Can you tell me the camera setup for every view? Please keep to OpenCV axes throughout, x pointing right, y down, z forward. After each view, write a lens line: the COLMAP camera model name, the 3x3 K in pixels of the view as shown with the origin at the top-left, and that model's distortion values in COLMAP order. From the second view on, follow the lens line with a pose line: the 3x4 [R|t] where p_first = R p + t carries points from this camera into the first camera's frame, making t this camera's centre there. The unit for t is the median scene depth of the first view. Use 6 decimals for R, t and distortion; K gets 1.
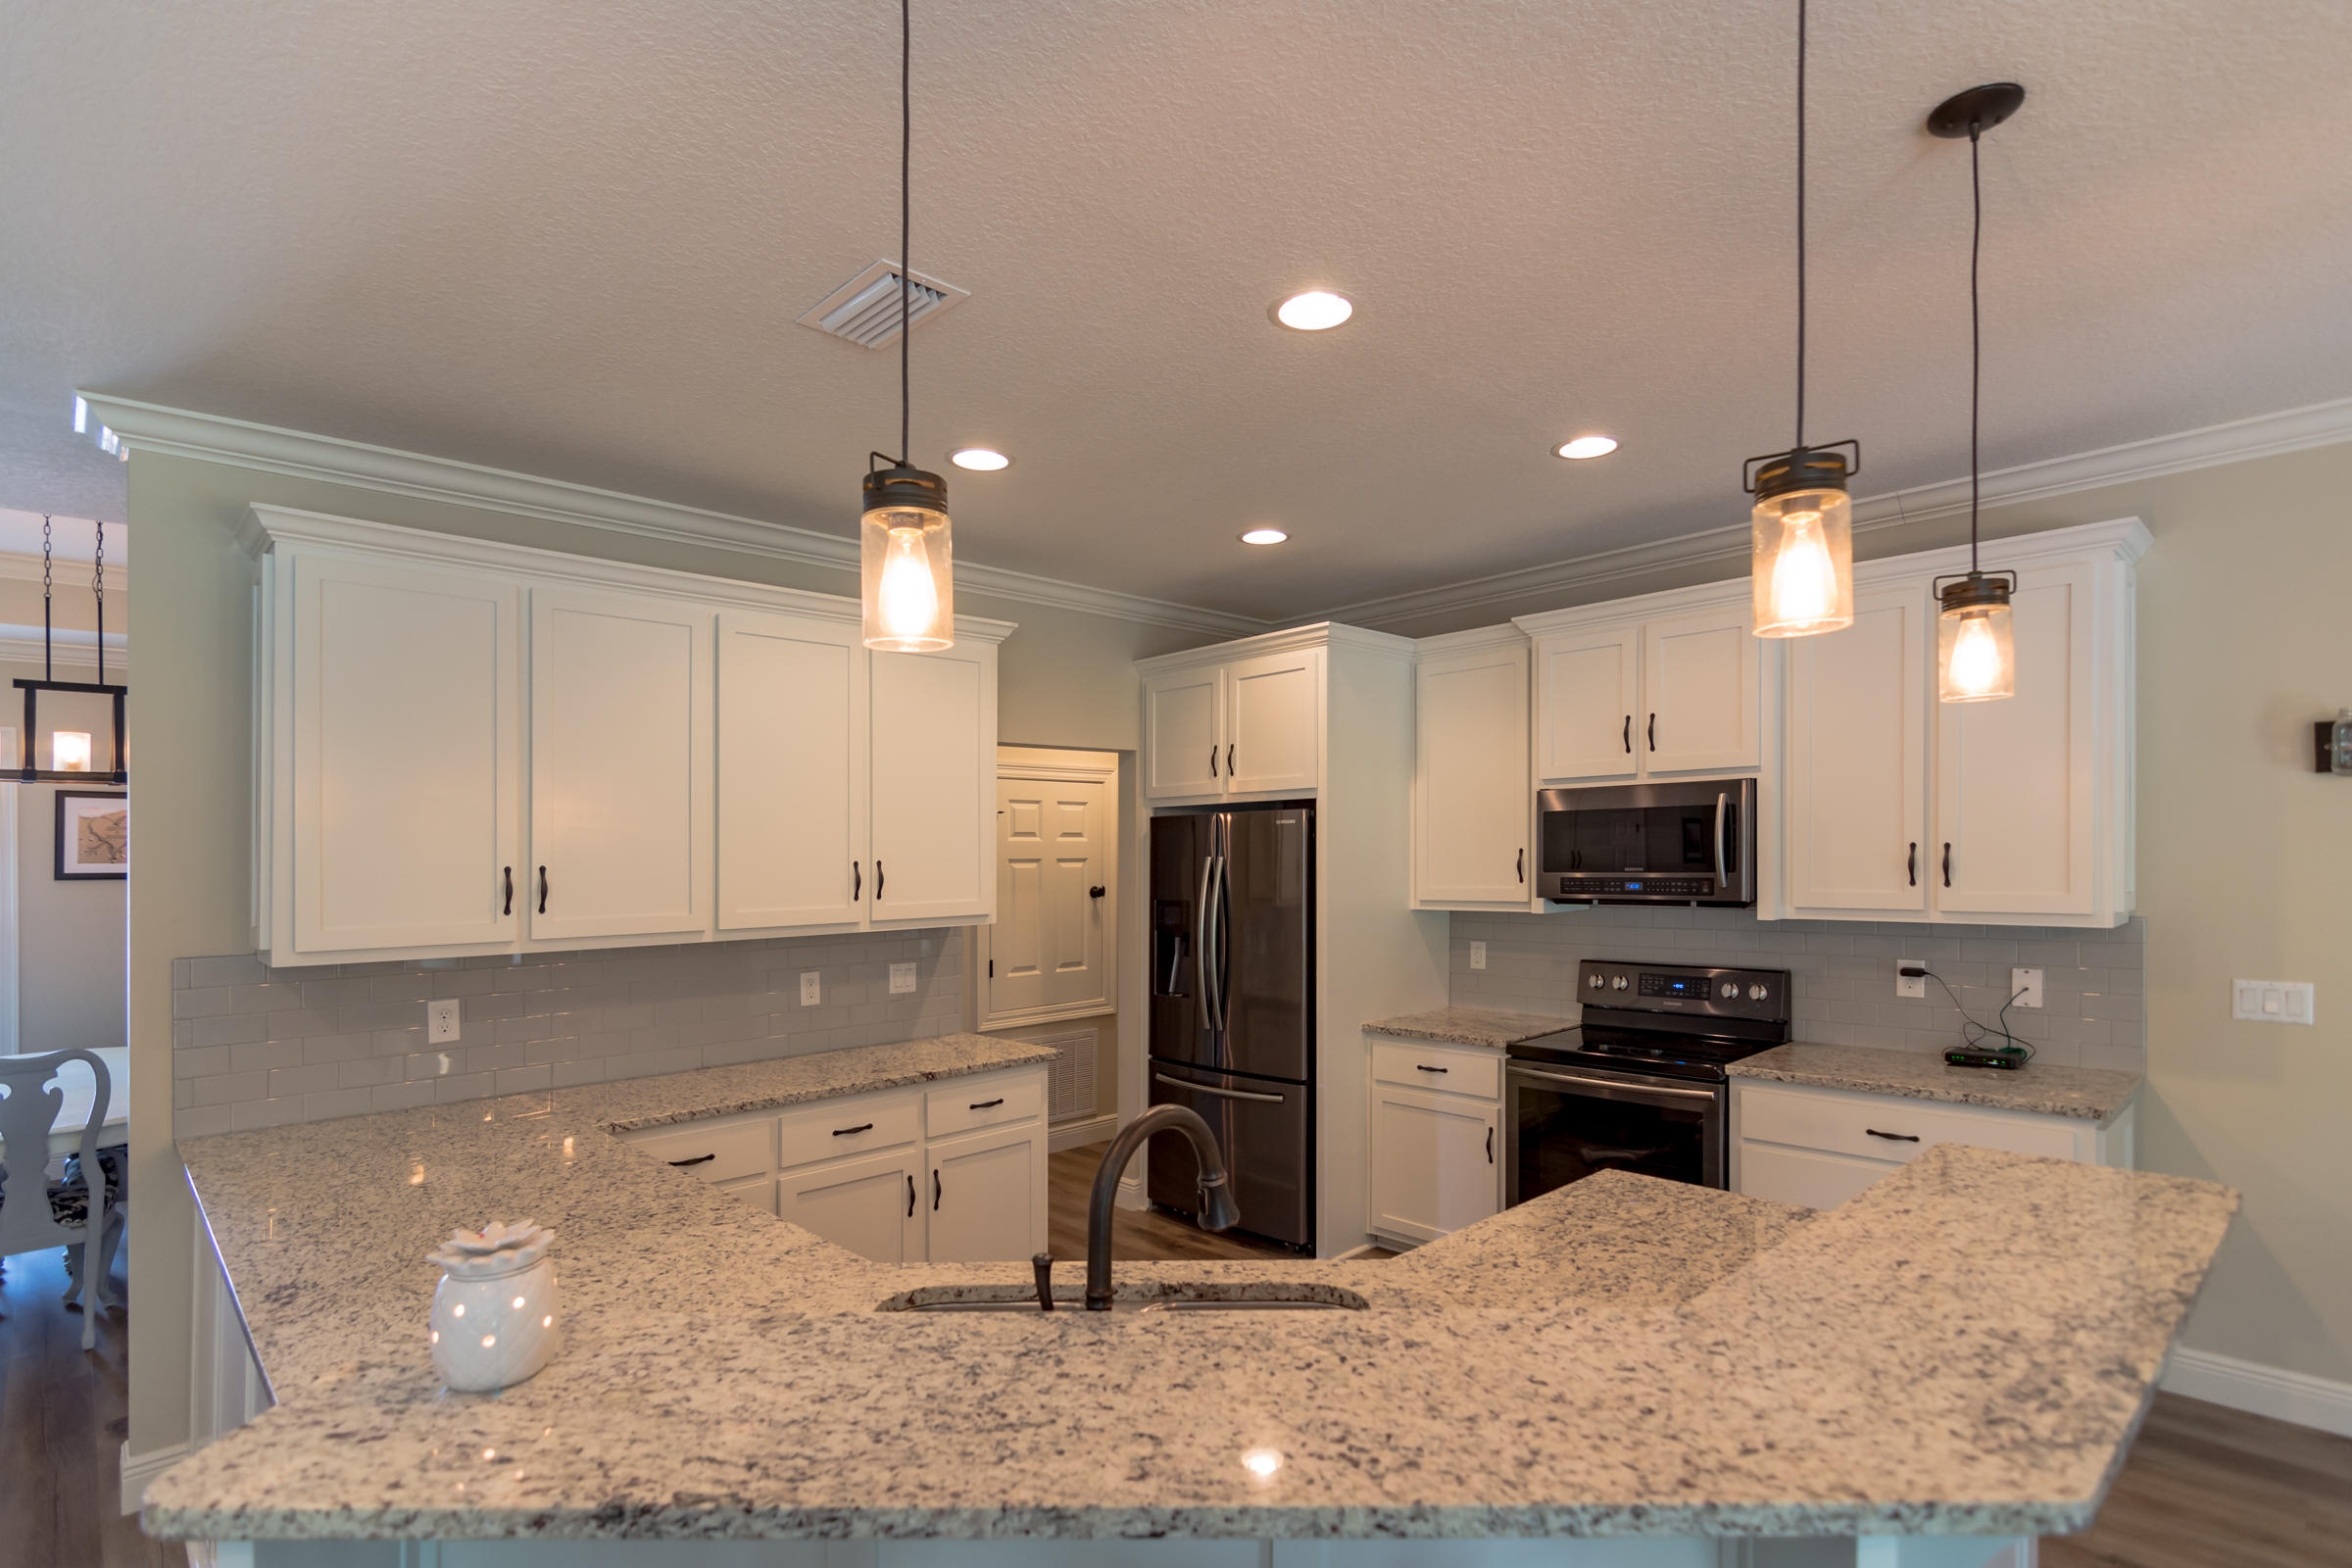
lens RADIAL K [[1155.0, 0, 1193.4], [0, 1155.0, 837.9], [0, 0, 1]] dist [-0.007021, 0.005333]
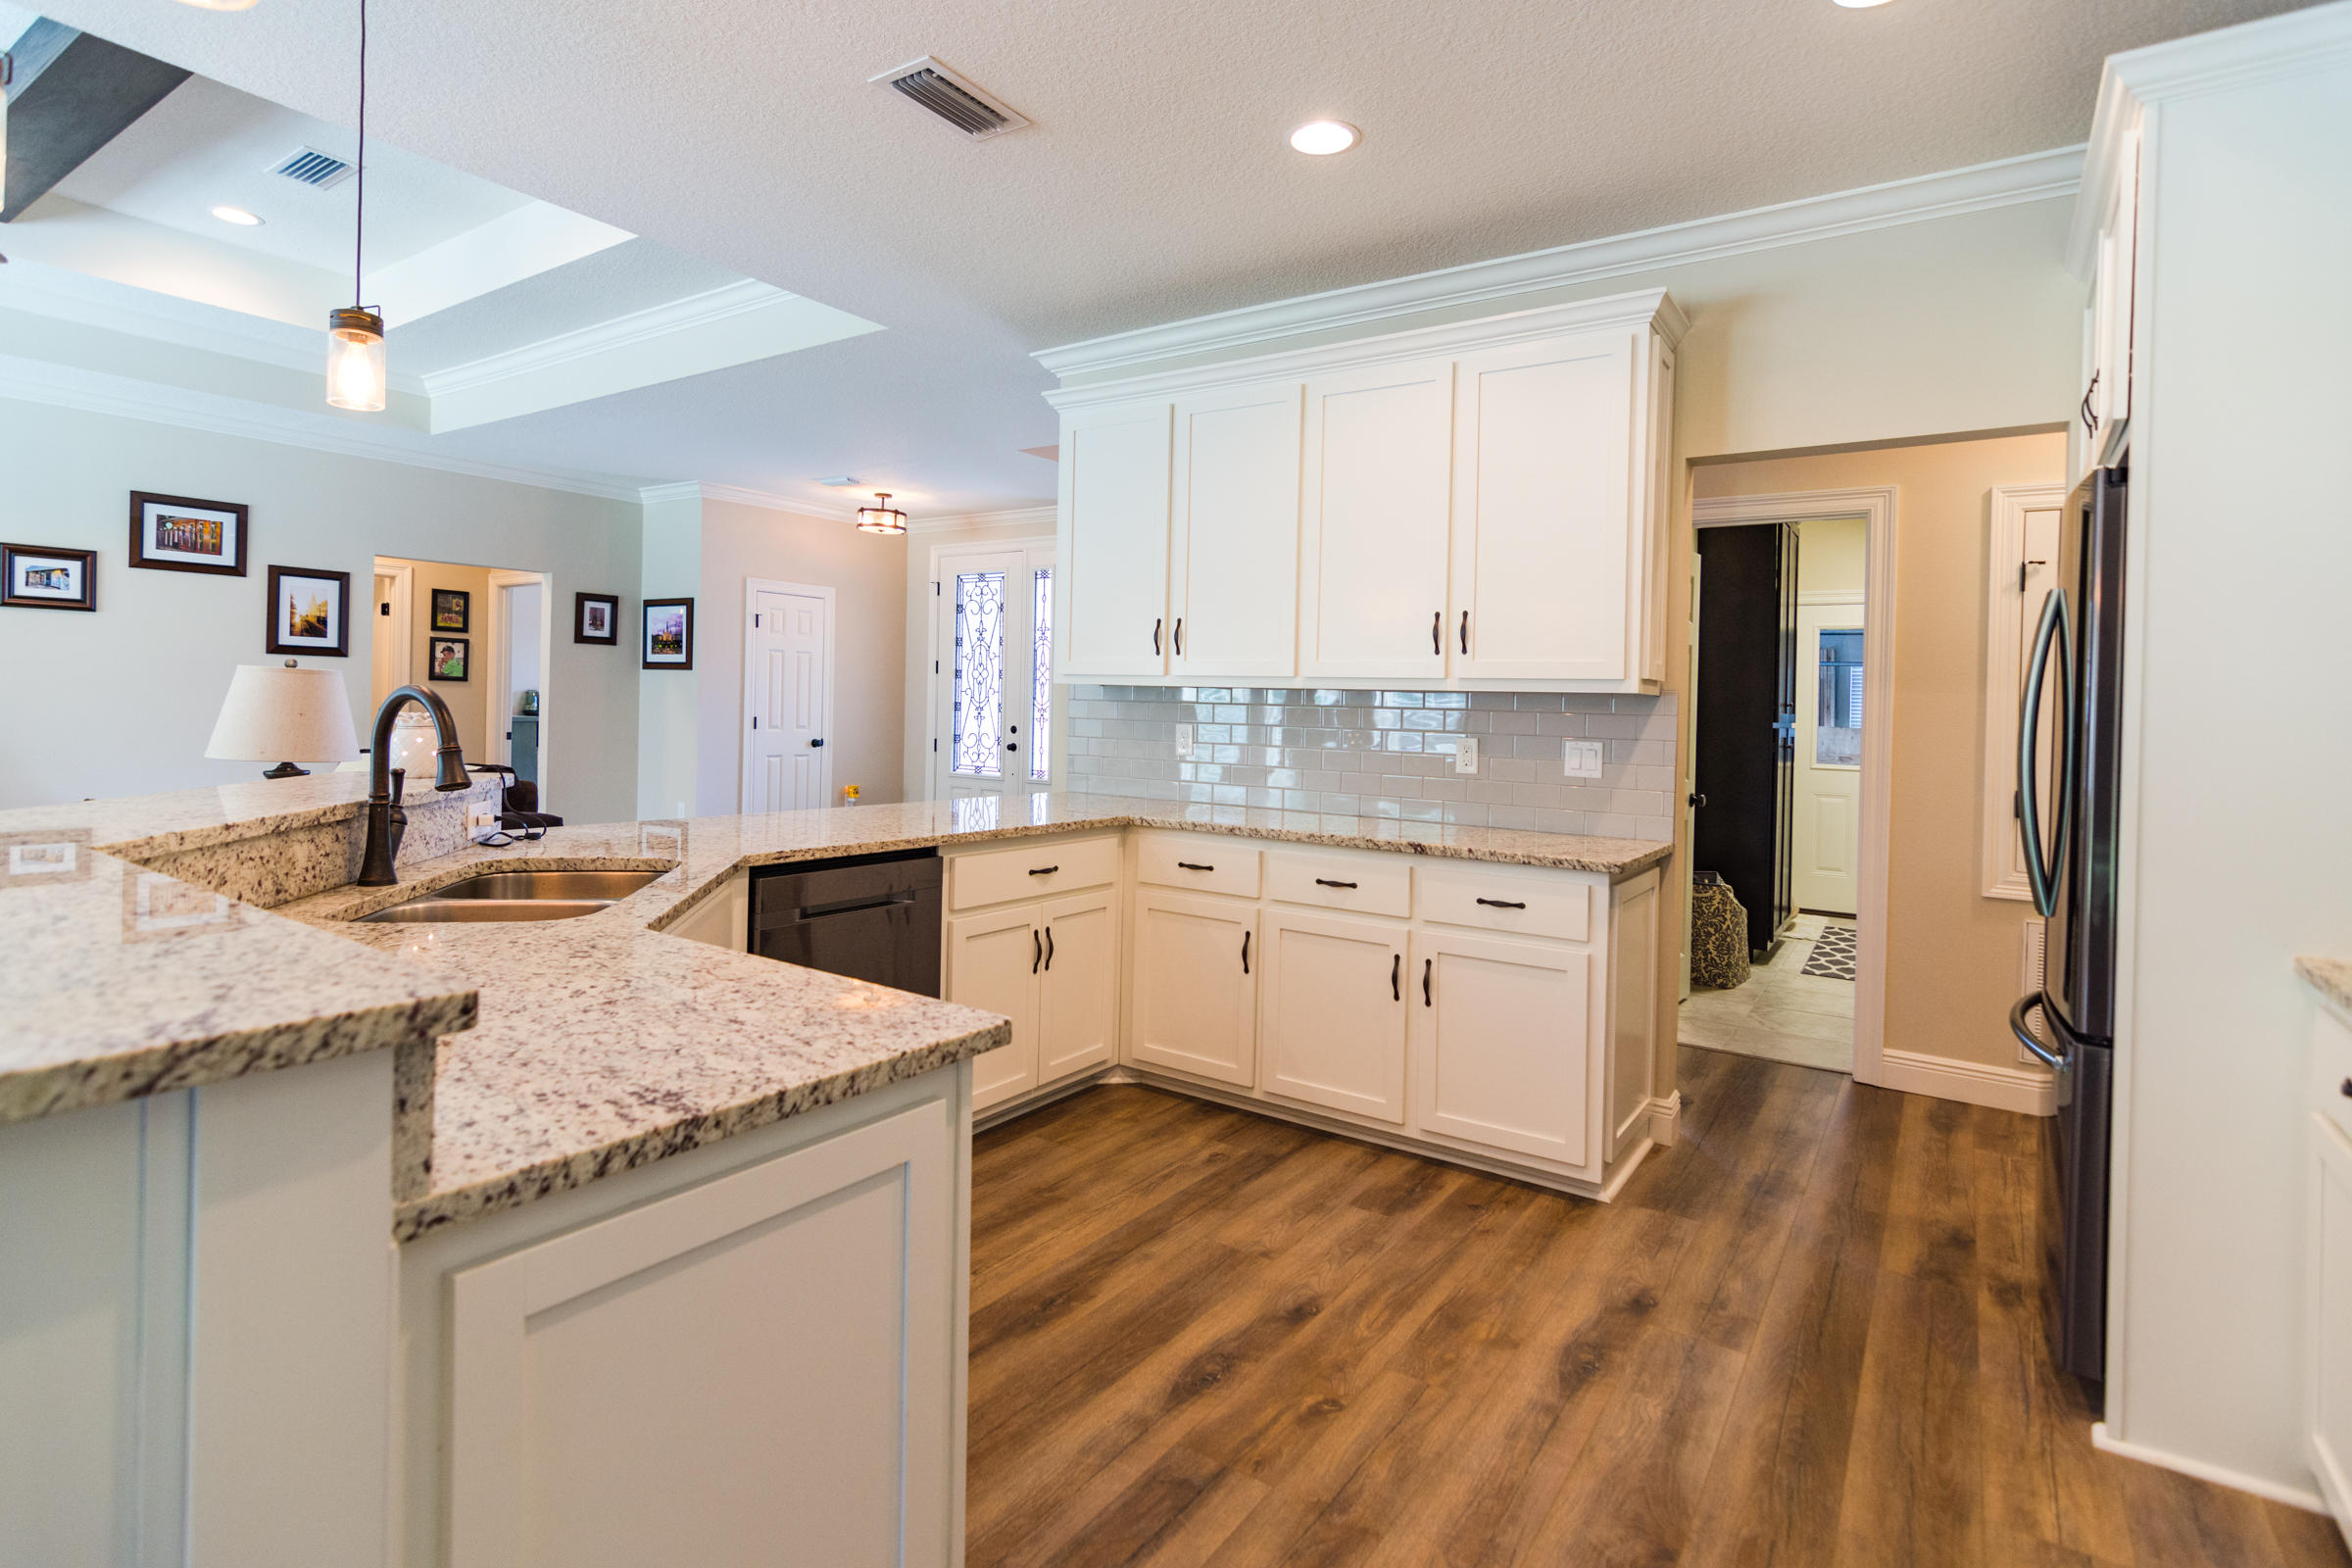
lens RADIAL K [[1155.0, 0, 1159.5], [0, 1155.0, 701.5], [0, 0, 1]] dist [-0.007021, 0.005333]
pose [[0.180615, 0.017672, -0.983395, 0.582313], [-0.018193, 0.999728, 0.014624, 0.083406], [0.983386, 0.015249, 0.180887, 0.627719]]
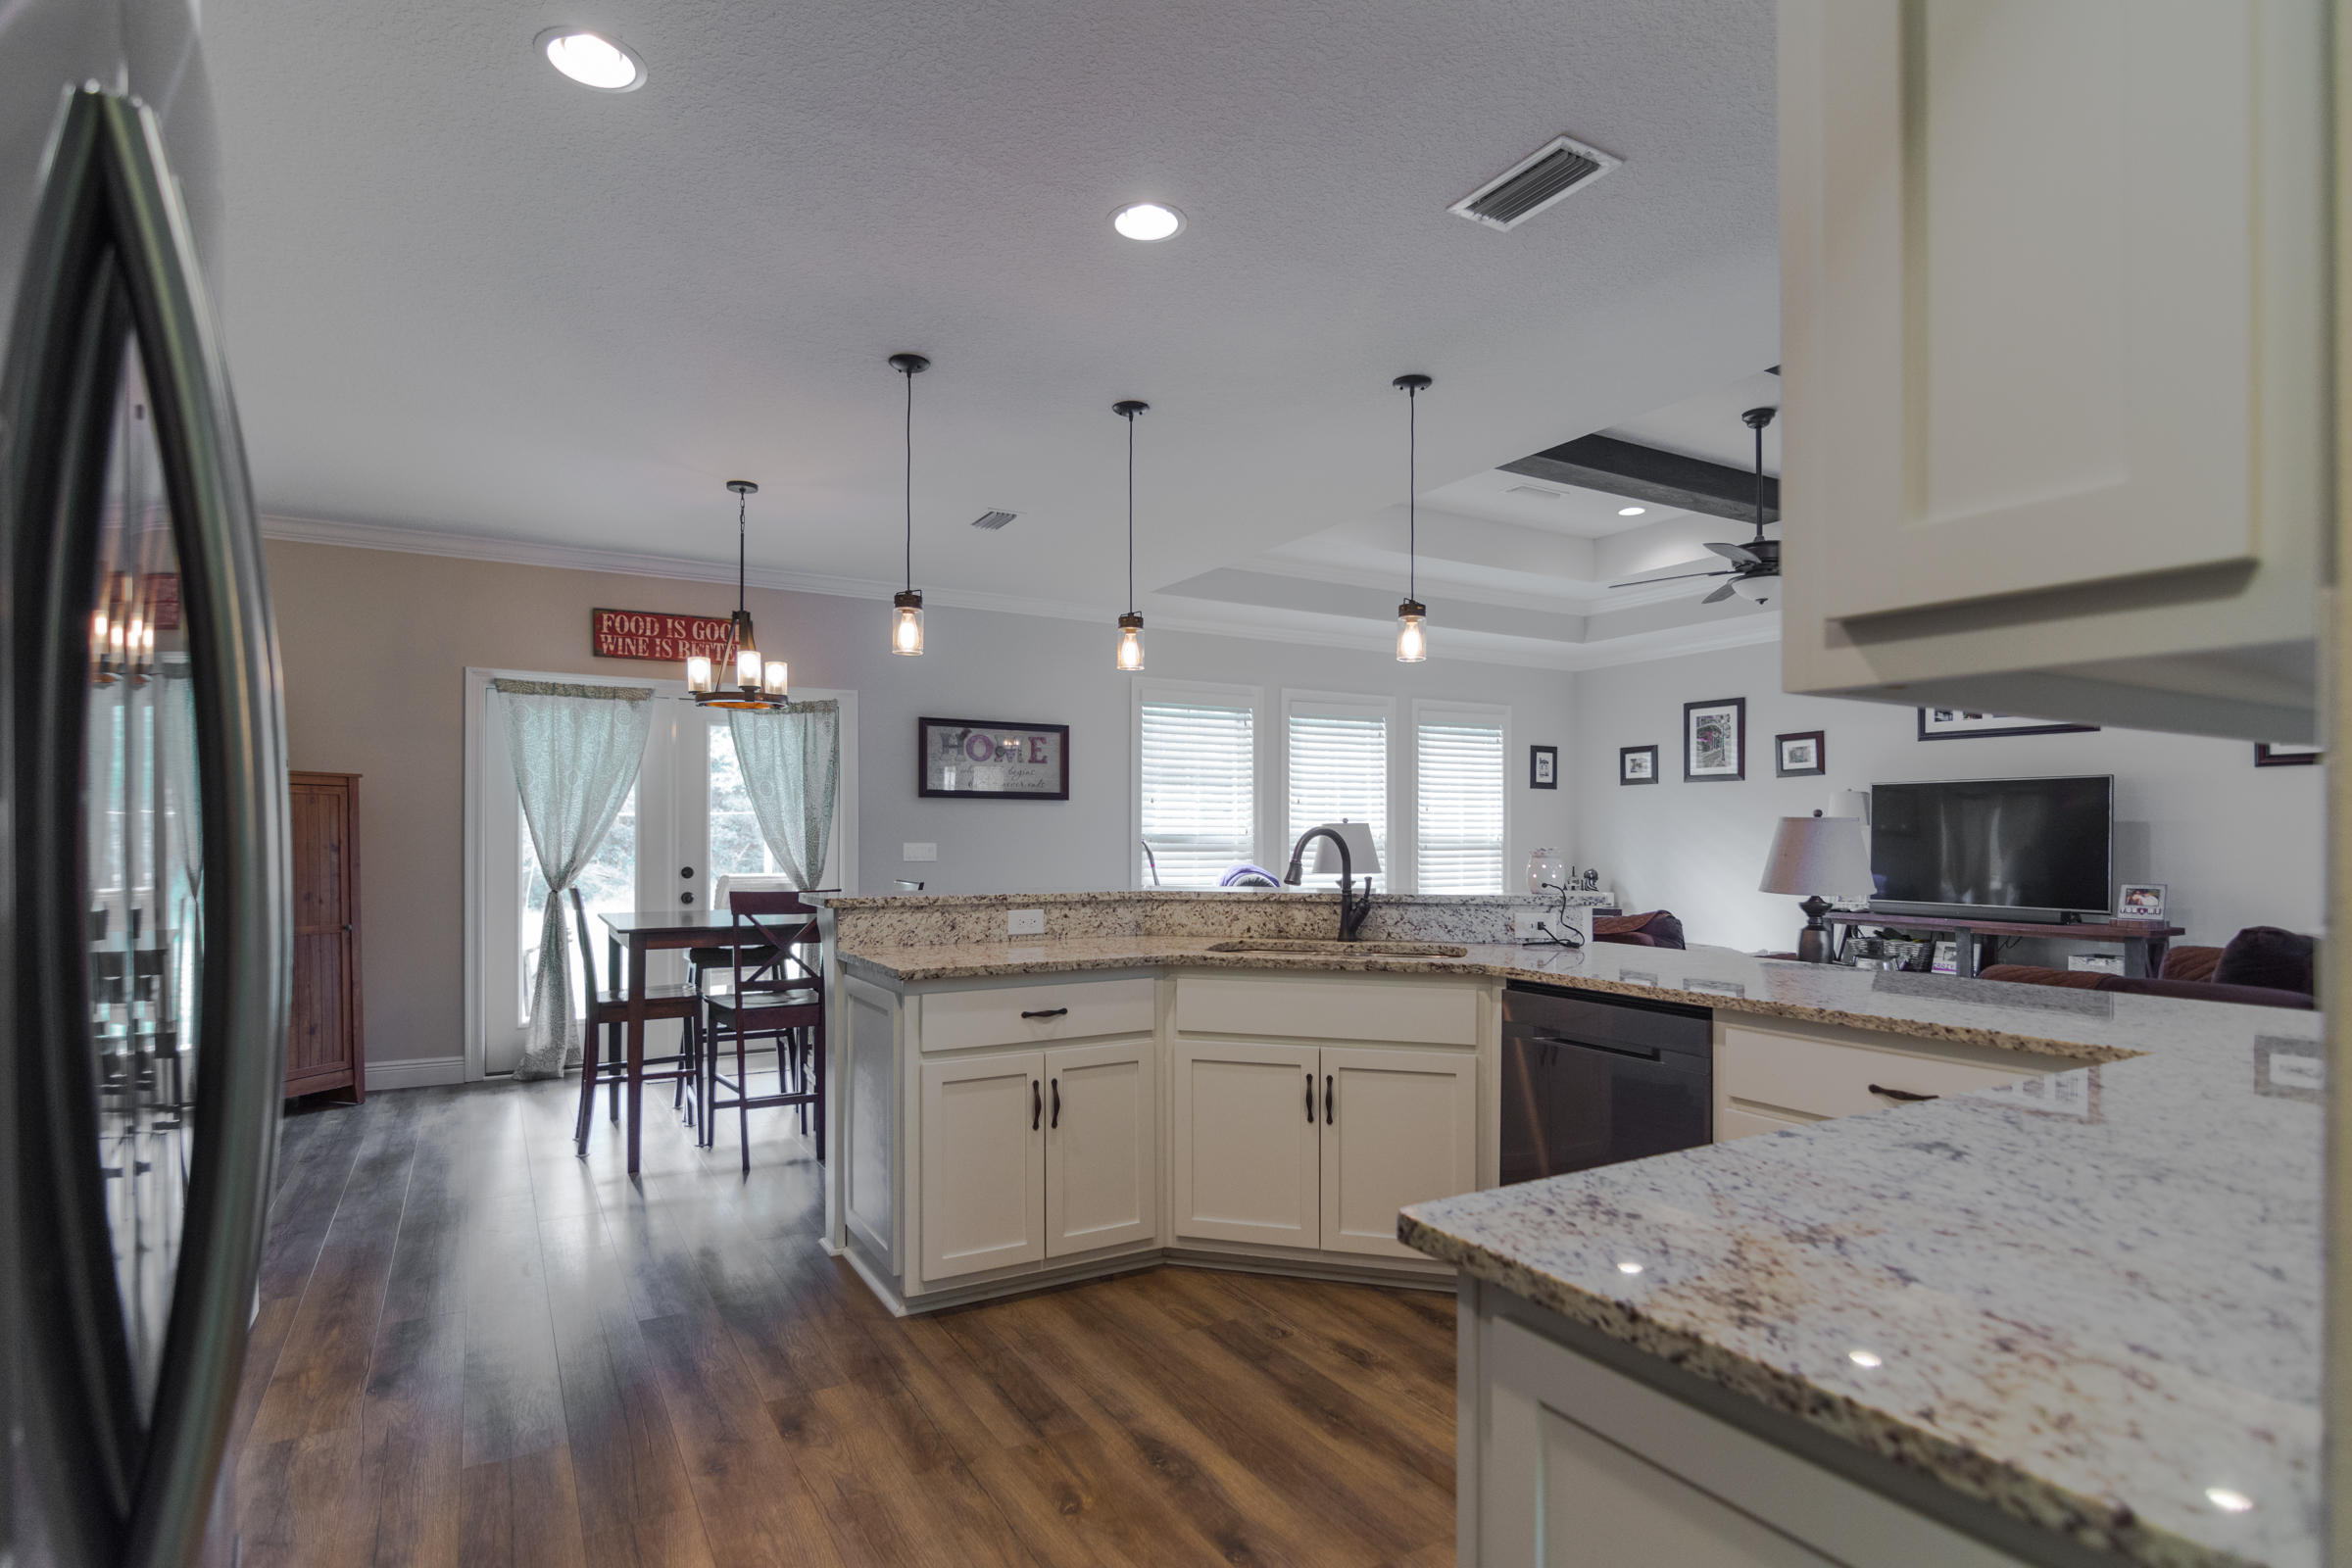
lens RADIAL K [[1186.5, 0, 1182.1], [0, 1186.5, 834.7], [0, 0, 1]] dist [-0.014085, -0.001745]
pose [[-0.969551, 0.013527, 0.244517, -0.137225], [0.009862, 0.999820, -0.016205, 0.111283], [-0.244692, -0.013300, -0.969510, 1.359358]]
